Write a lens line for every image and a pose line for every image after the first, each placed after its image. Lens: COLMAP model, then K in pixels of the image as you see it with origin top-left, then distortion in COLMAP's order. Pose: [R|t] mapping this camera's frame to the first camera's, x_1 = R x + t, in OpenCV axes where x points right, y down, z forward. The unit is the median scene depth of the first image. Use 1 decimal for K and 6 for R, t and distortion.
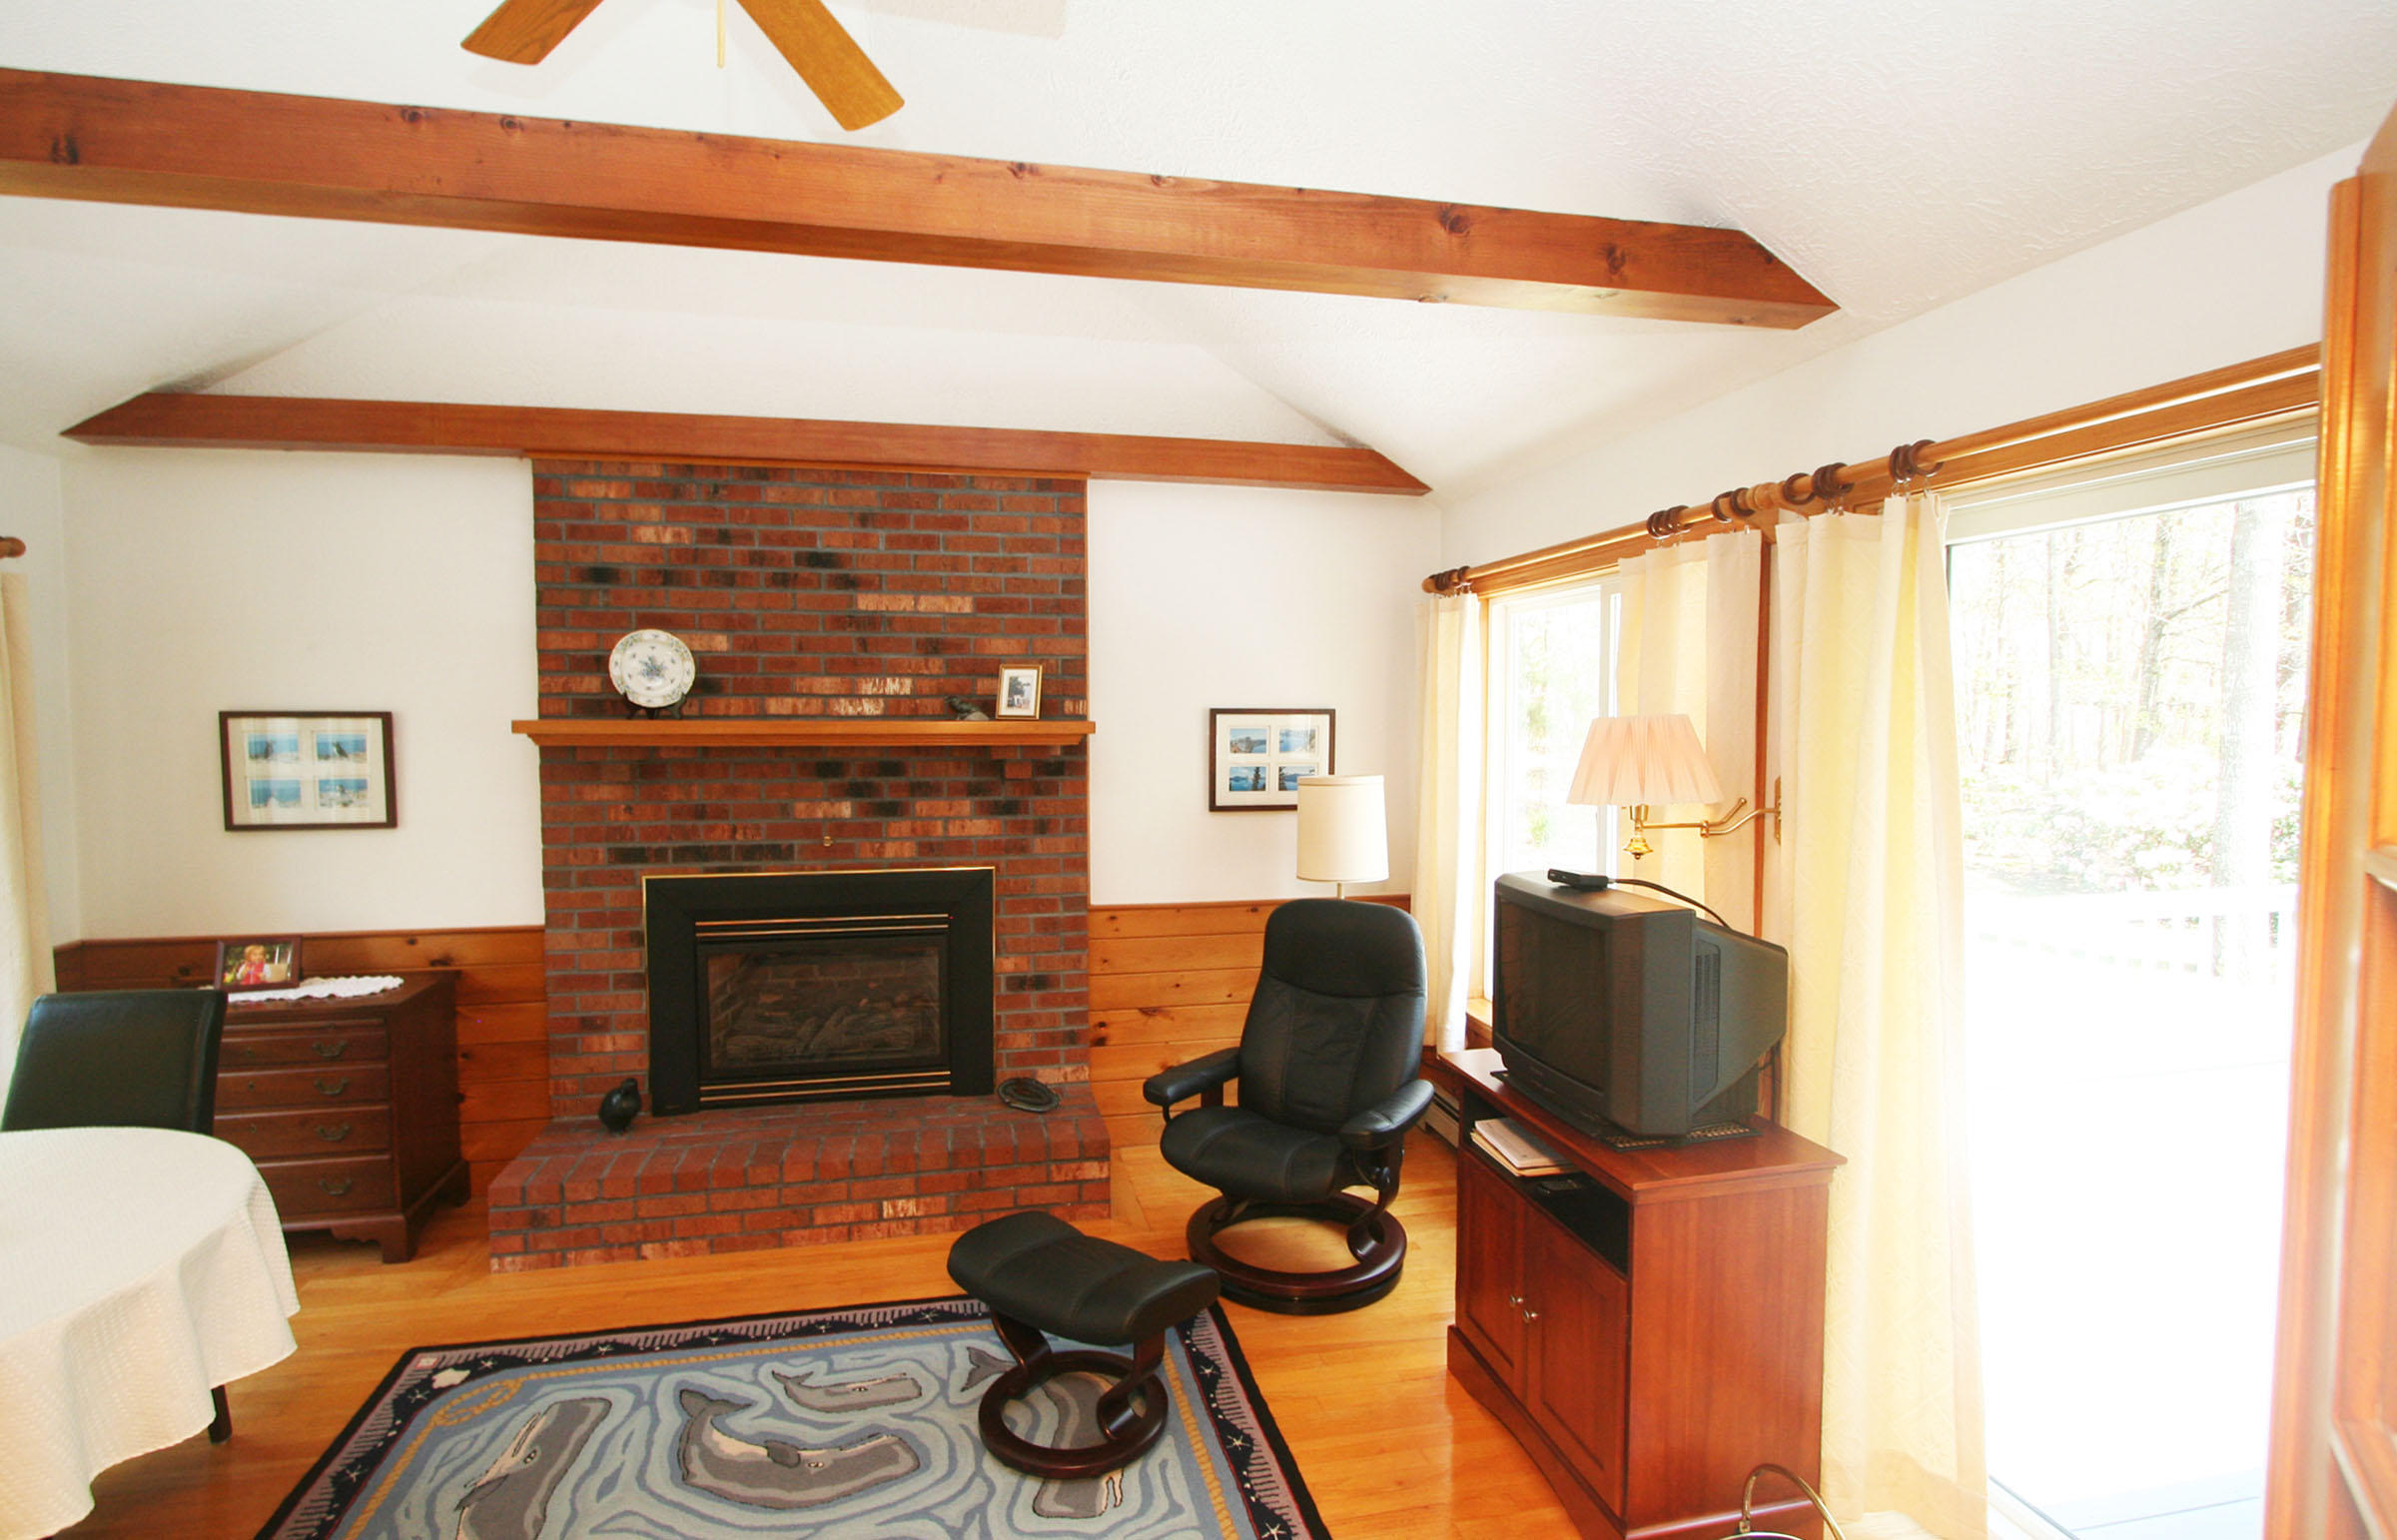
lens RADIAL K [[1143.6, 0, 1198.5], [0, 1143.6, 770.0], [0, 0, 1]] dist [-0.004046, -0.000346]
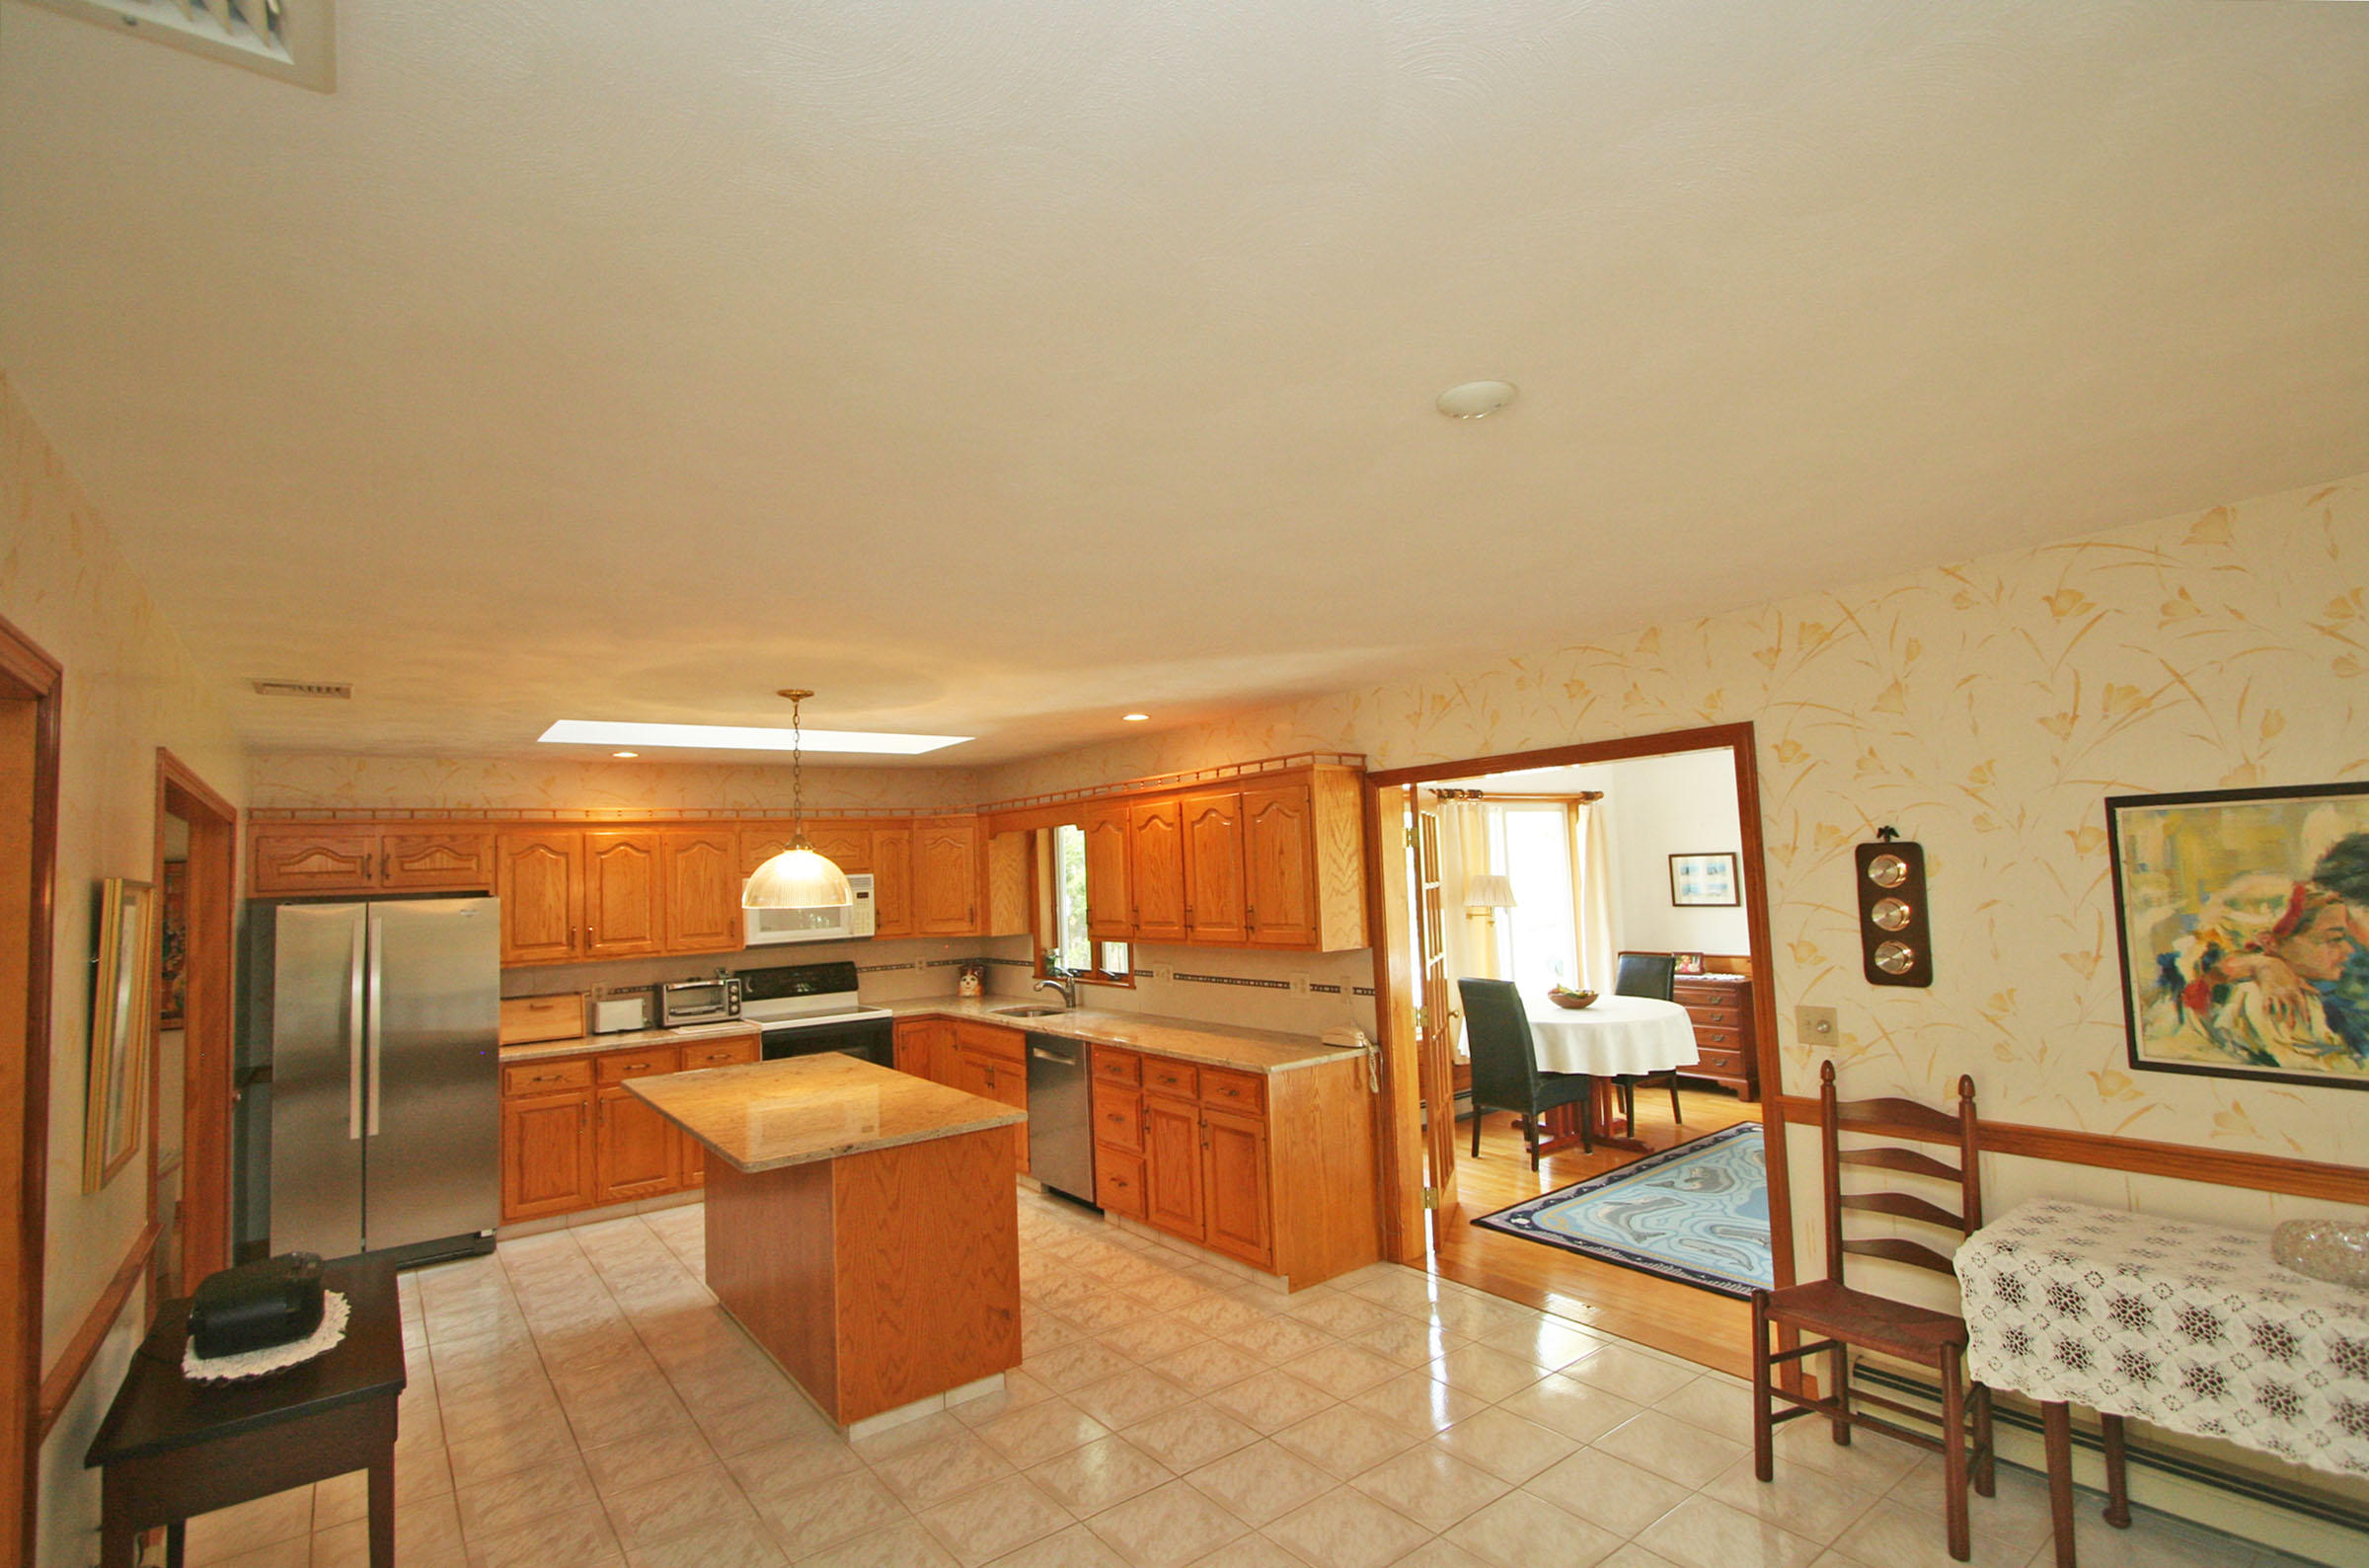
lens RADIAL K [[1102.3, 0, 1184.5], [0, 1102.3, 784.0], [0, 0, 1]] dist [-0.022581, 0.006805]
pose [[0.432752, -0.089536, -0.897056, 0.694082], [-0.005686, 0.994765, -0.102031, 0.036761], [0.901495, 0.049255, 0.429977, -0.813390]]
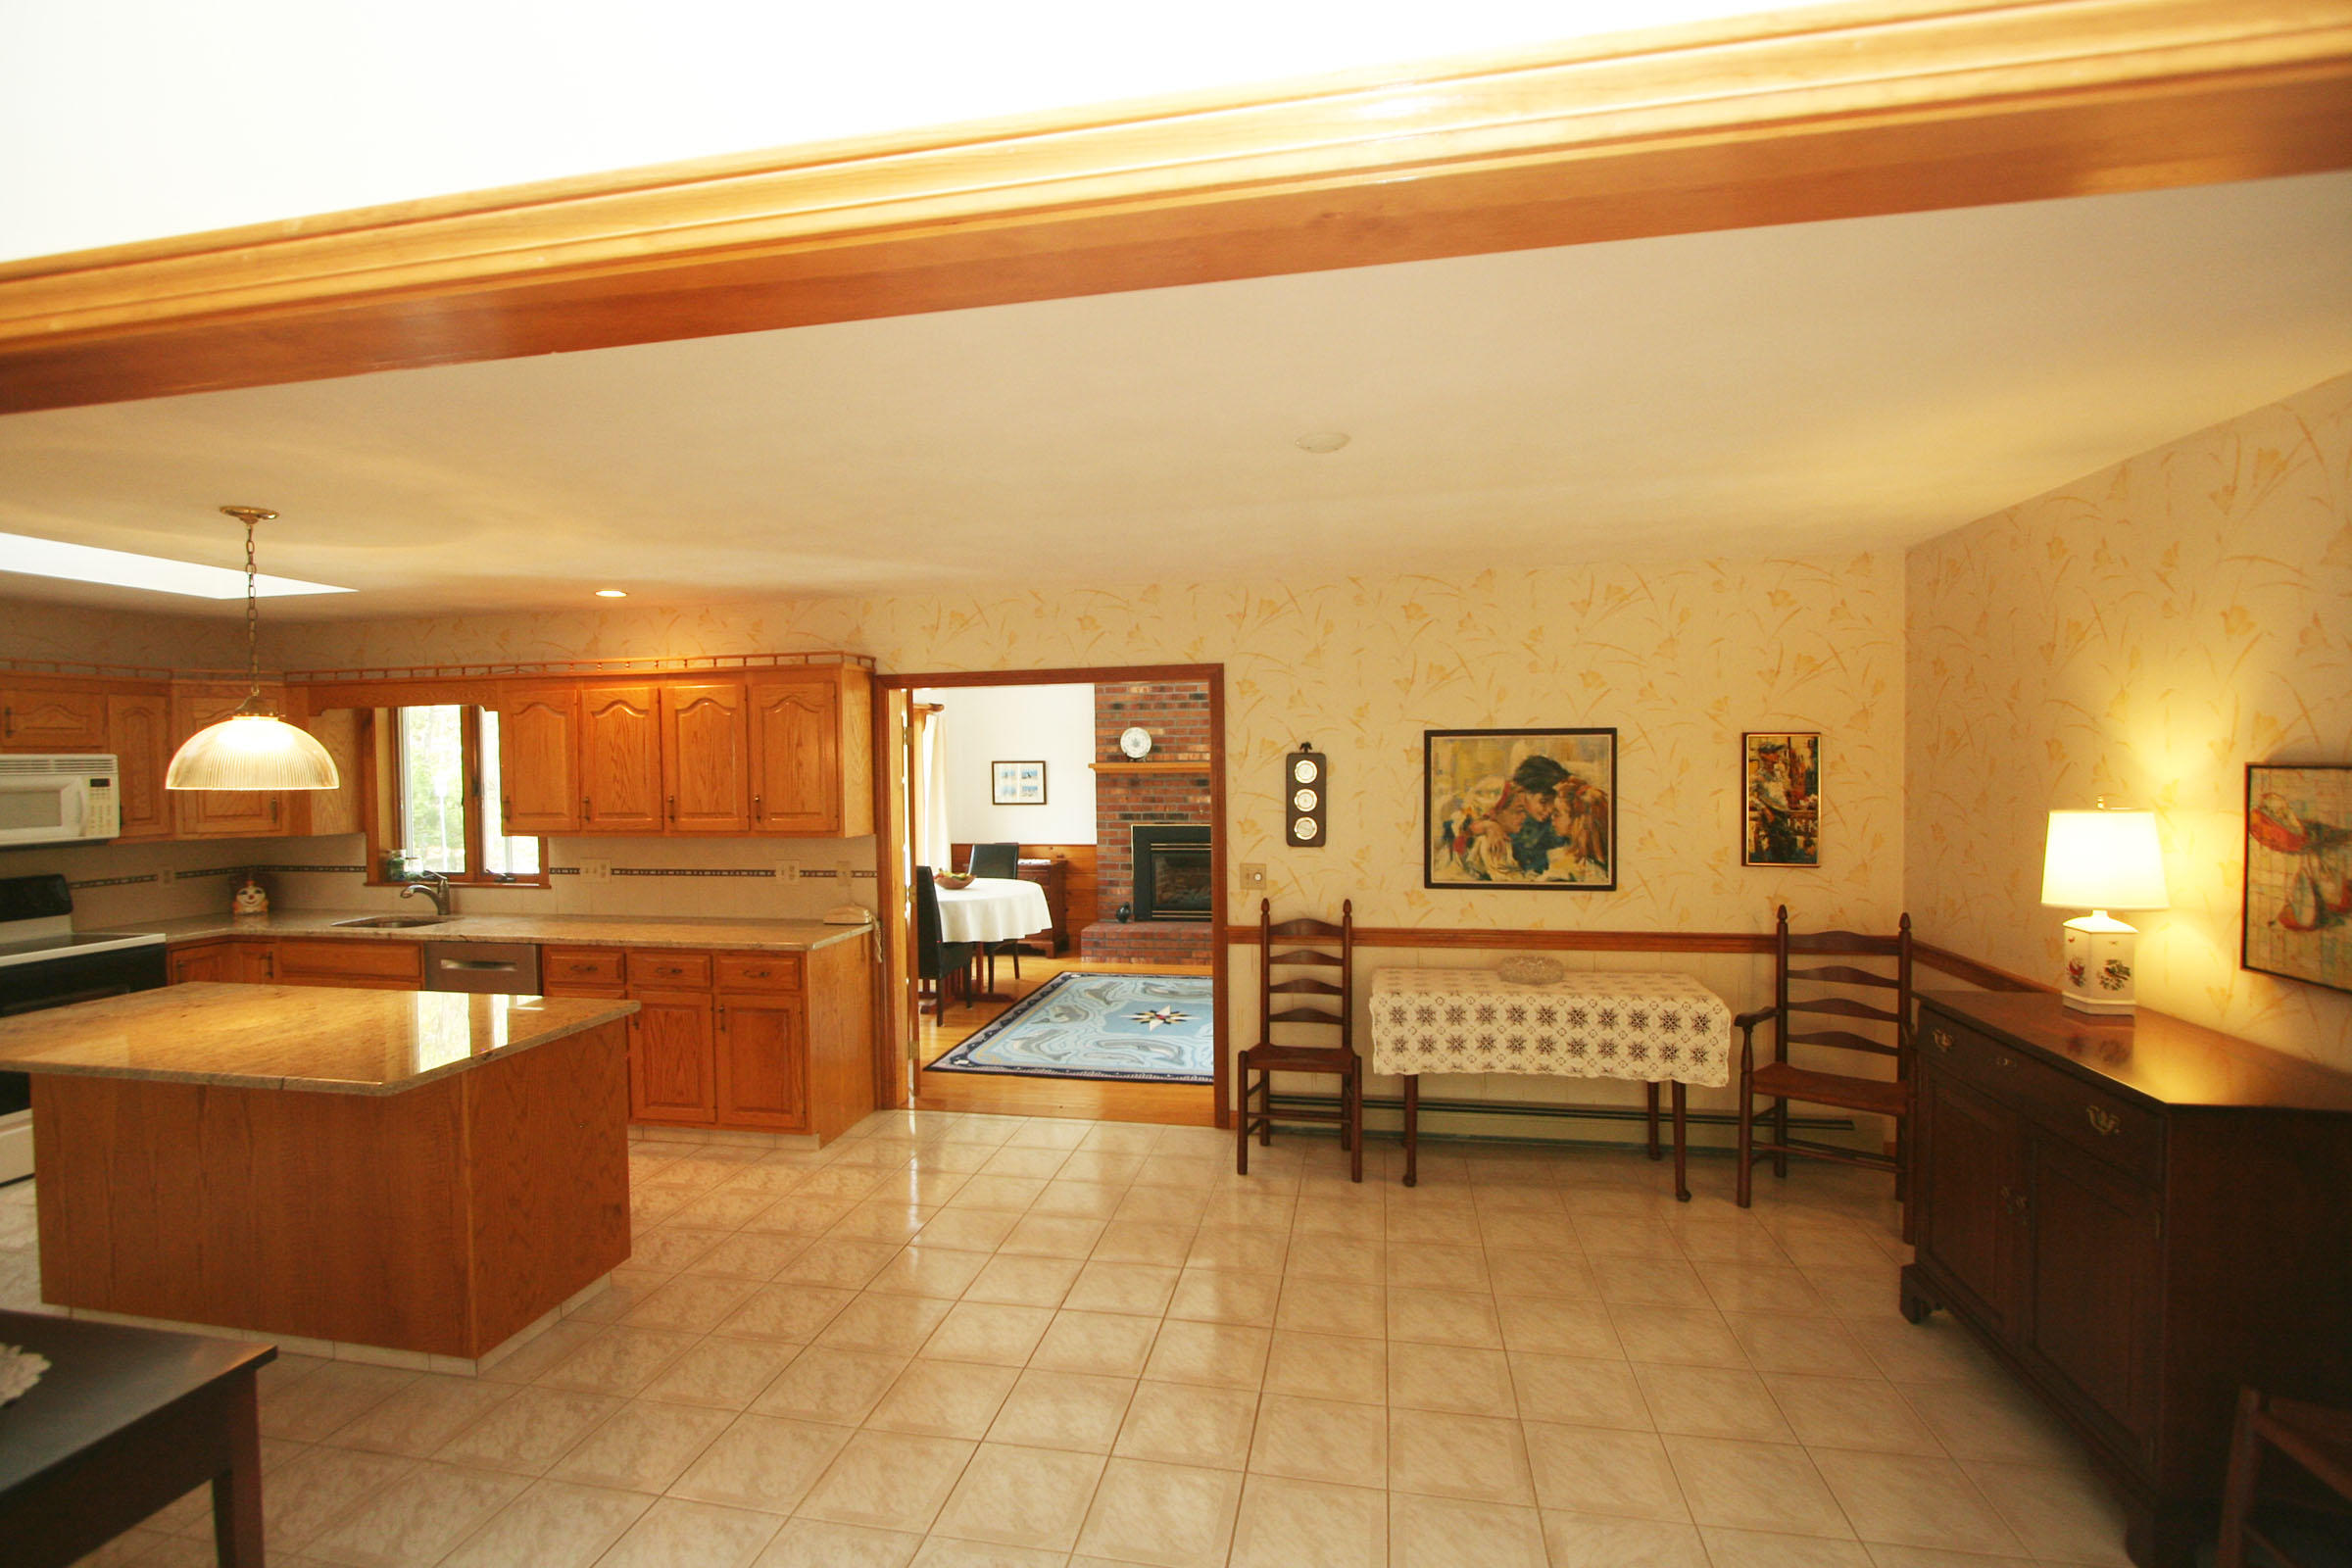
lens RADIAL K [[1076.7, 0, 1173.8], [0, 1076.7, 776.0], [0, 0, 1]] dist [-0.011125, -0.000124]
pose [[0.921652, -0.005559, -0.387979, 0.523478], [-0.006964, 0.999499, -0.030866, 0.058144], [0.387956, 0.031149, 0.921151, -1.159763]]
